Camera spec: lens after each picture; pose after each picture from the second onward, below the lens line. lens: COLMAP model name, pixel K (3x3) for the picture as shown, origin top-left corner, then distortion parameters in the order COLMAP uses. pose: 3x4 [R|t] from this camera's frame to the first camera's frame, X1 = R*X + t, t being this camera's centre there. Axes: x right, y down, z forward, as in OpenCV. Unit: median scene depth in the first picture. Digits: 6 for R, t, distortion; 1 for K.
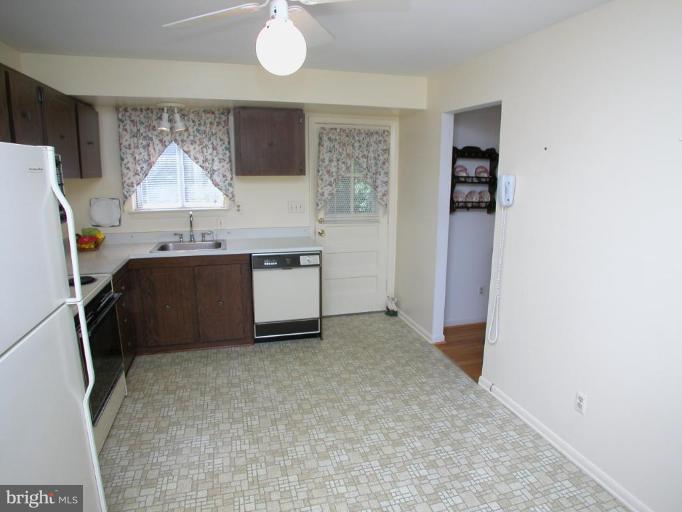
lens RADIAL K [[406.1, 0, 343.4], [0, 406.1, 253.9], [0, 0, 1]] dist [-0.081709, 0.002004]
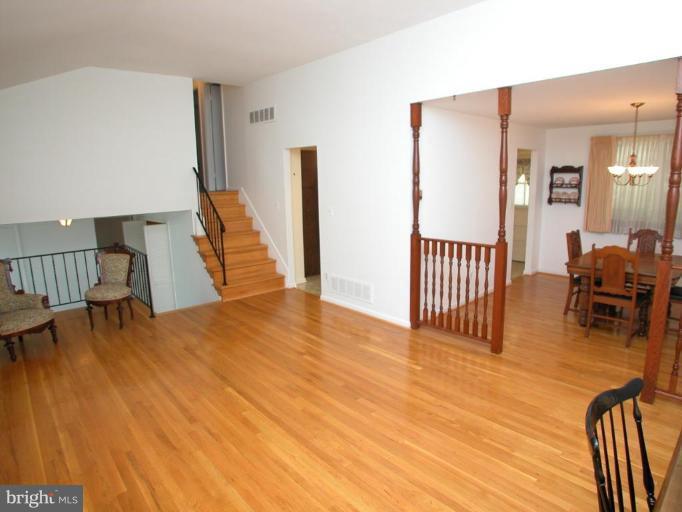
lens RADIAL K [[406.1, 0, 343.4], [0, 406.1, 253.9], [0, 0, 1]] dist [-0.081709, 0.002004]
pose [[0.445545, 0.139947, -0.884254, 1.404545], [-0.154503, 0.984906, 0.078028, 0.113116], [0.881827, 0.101855, 0.460443, -0.555262]]
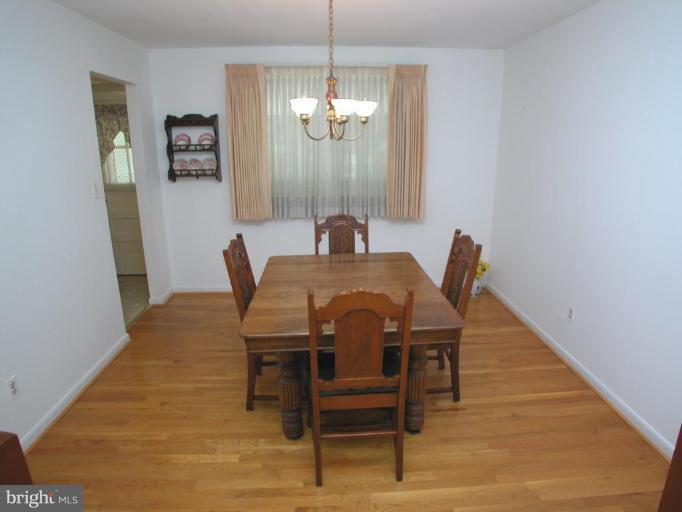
lens RADIAL K [[406.1, 0, 343.4], [0, 406.1, 253.9], [0, 0, 1]] dist [-0.081709, 0.002004]
pose [[0.975052, 0.042111, -0.217947, 0.908322], [-0.027917, 0.997308, 0.067802, 0.001503], [0.220215, -0.060026, 0.973603, 0.096313]]
